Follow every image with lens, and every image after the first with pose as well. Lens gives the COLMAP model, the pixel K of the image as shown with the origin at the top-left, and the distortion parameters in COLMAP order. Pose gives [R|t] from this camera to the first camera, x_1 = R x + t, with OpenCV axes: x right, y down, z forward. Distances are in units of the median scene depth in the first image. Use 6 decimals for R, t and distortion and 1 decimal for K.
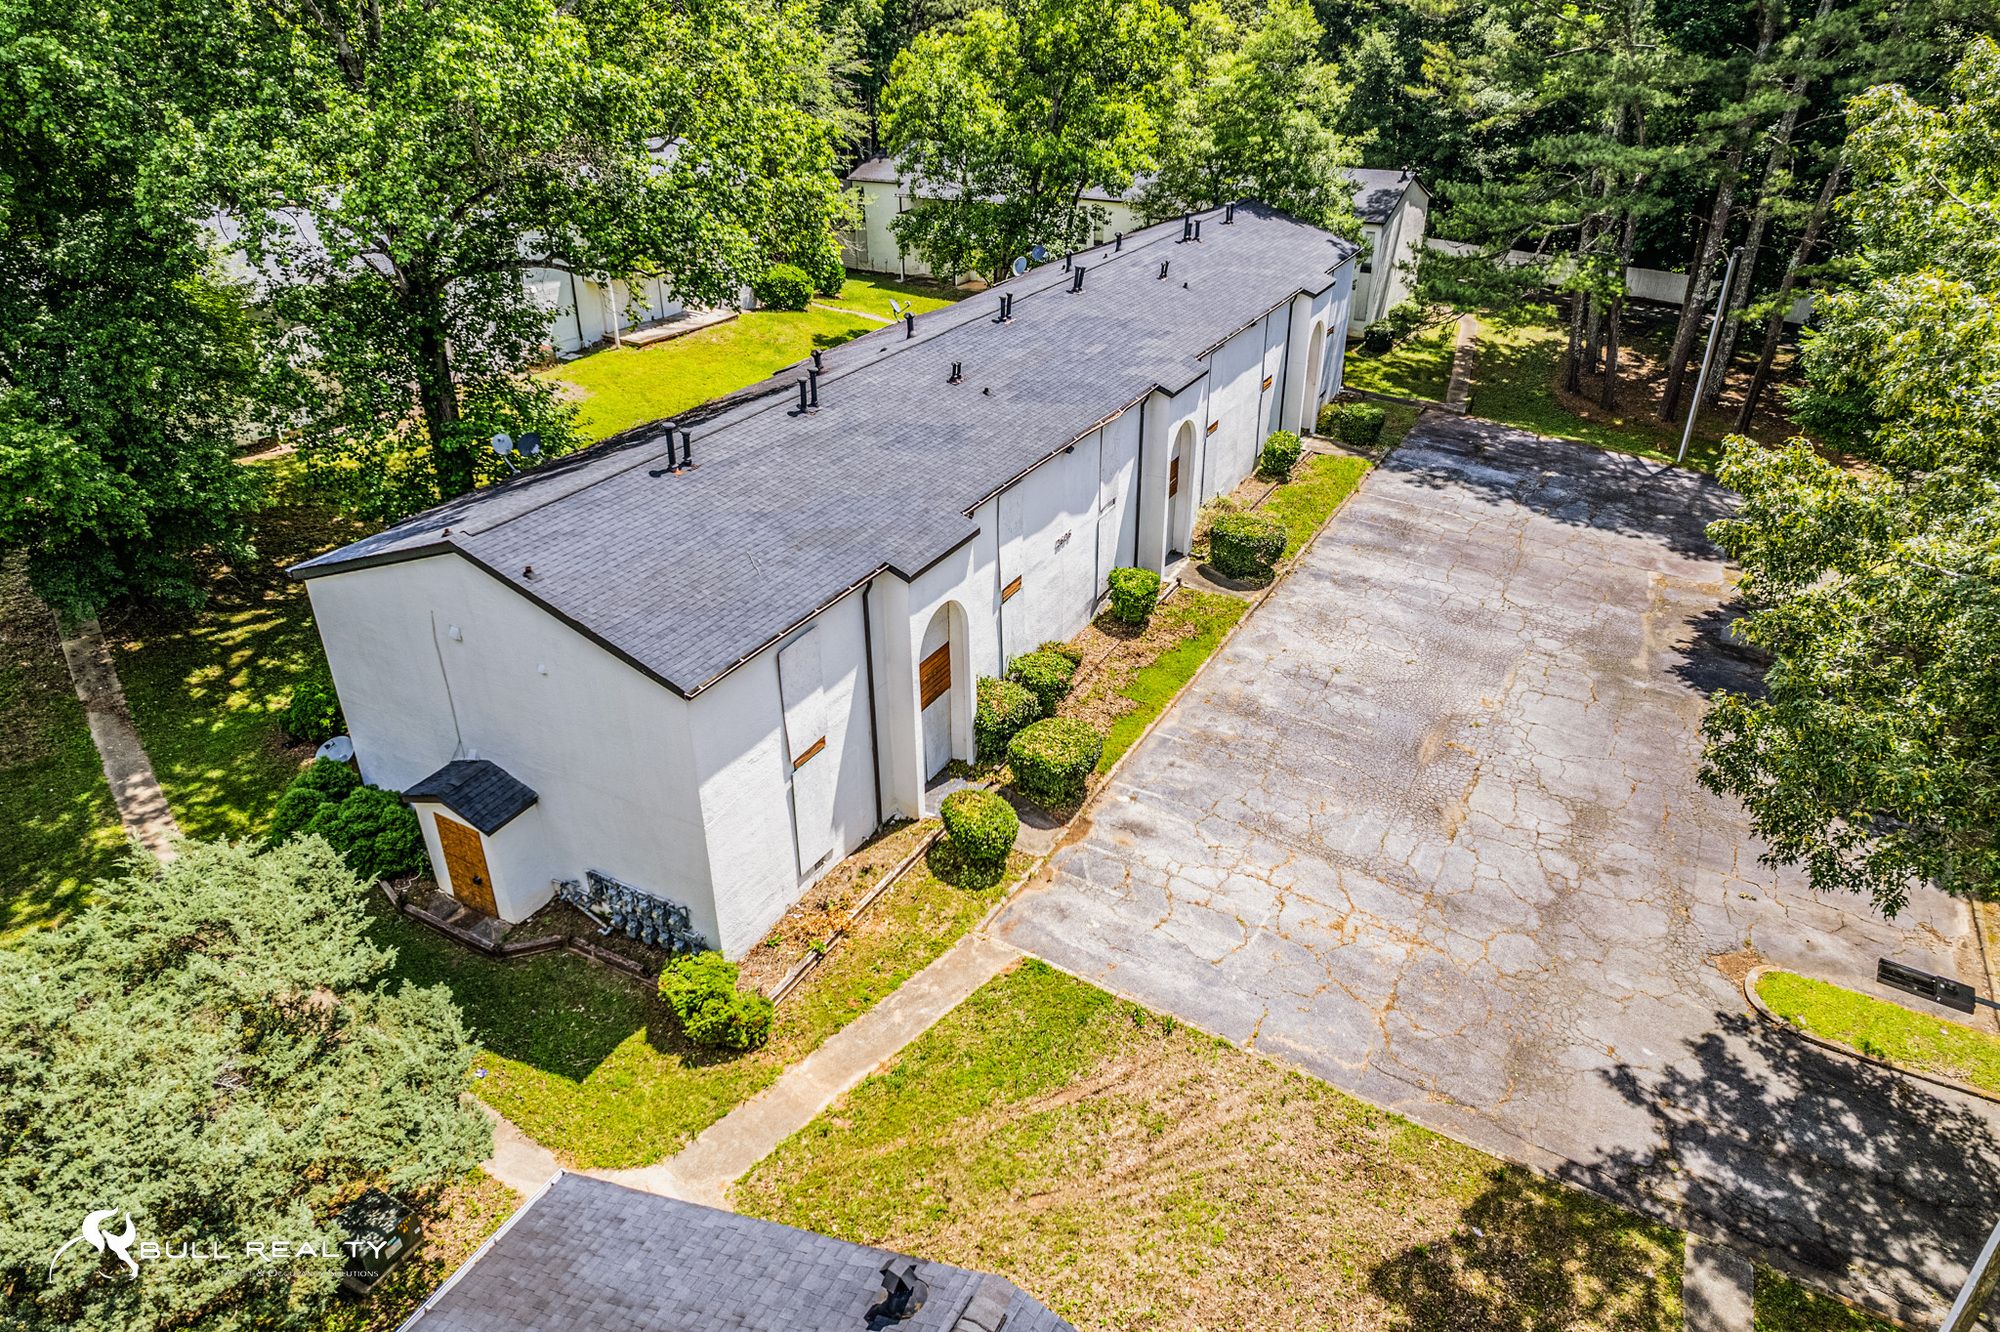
lens RADIAL K [[1262.5, 0, 1000.0], [0, 1262.5, 666.0], [0, 0, 1]] dist [-0.031855, 0.054384]
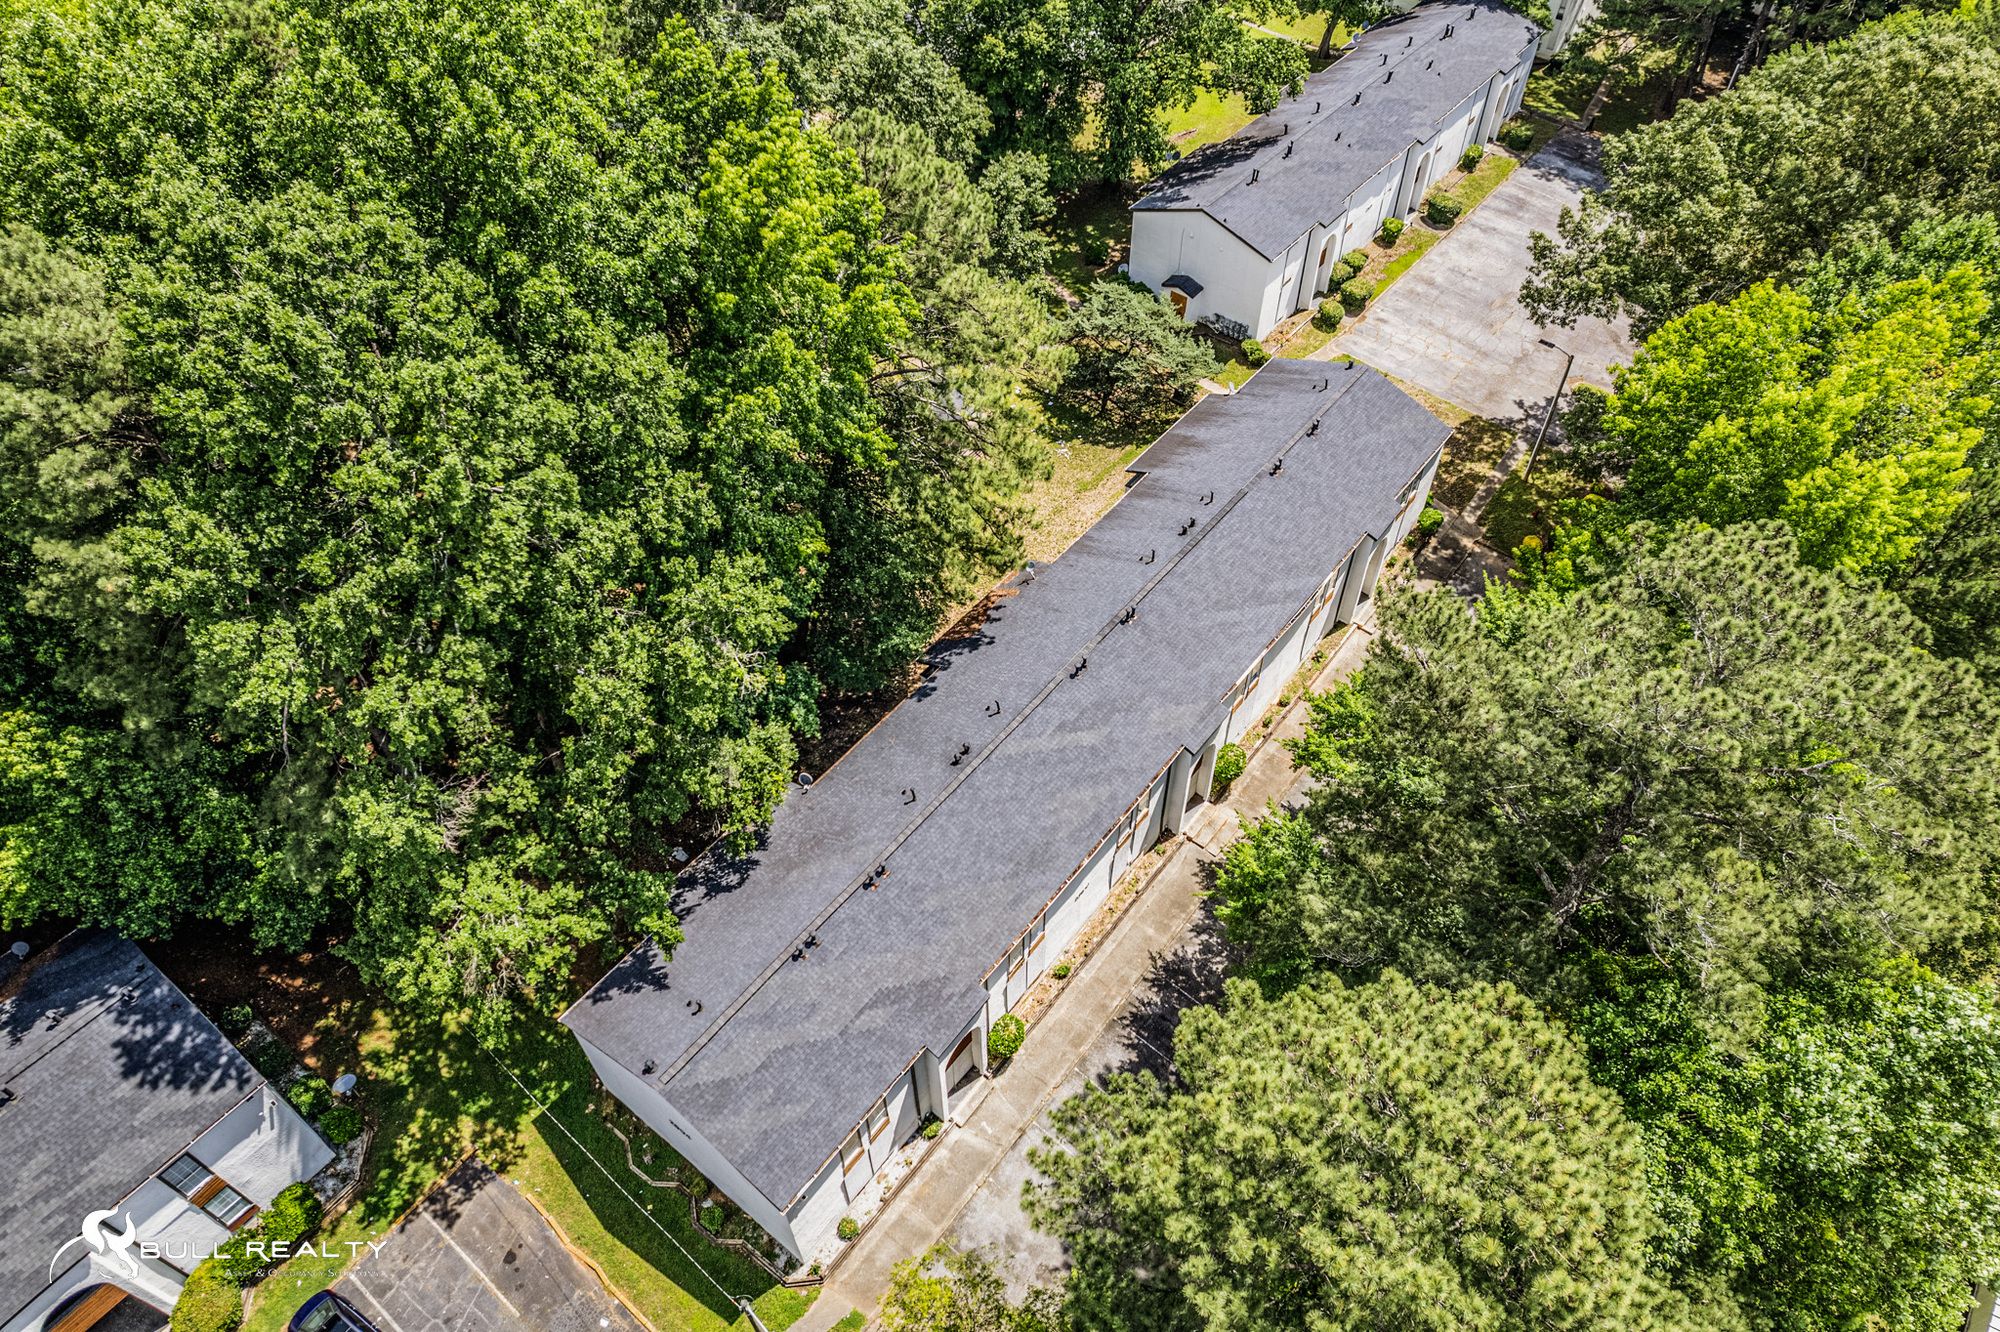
lens RADIAL K [[1262.5, 0, 1000.0], [0, 1262.5, 666.0], [0, 0, 1]] dist [-0.031855, 0.054384]
pose [[0.987771, 0.115699, -0.104511, -0.349599], [-0.075594, 0.941653, 0.327985, -0.003412], [0.136361, -0.316074, 0.938884, -1.985961]]
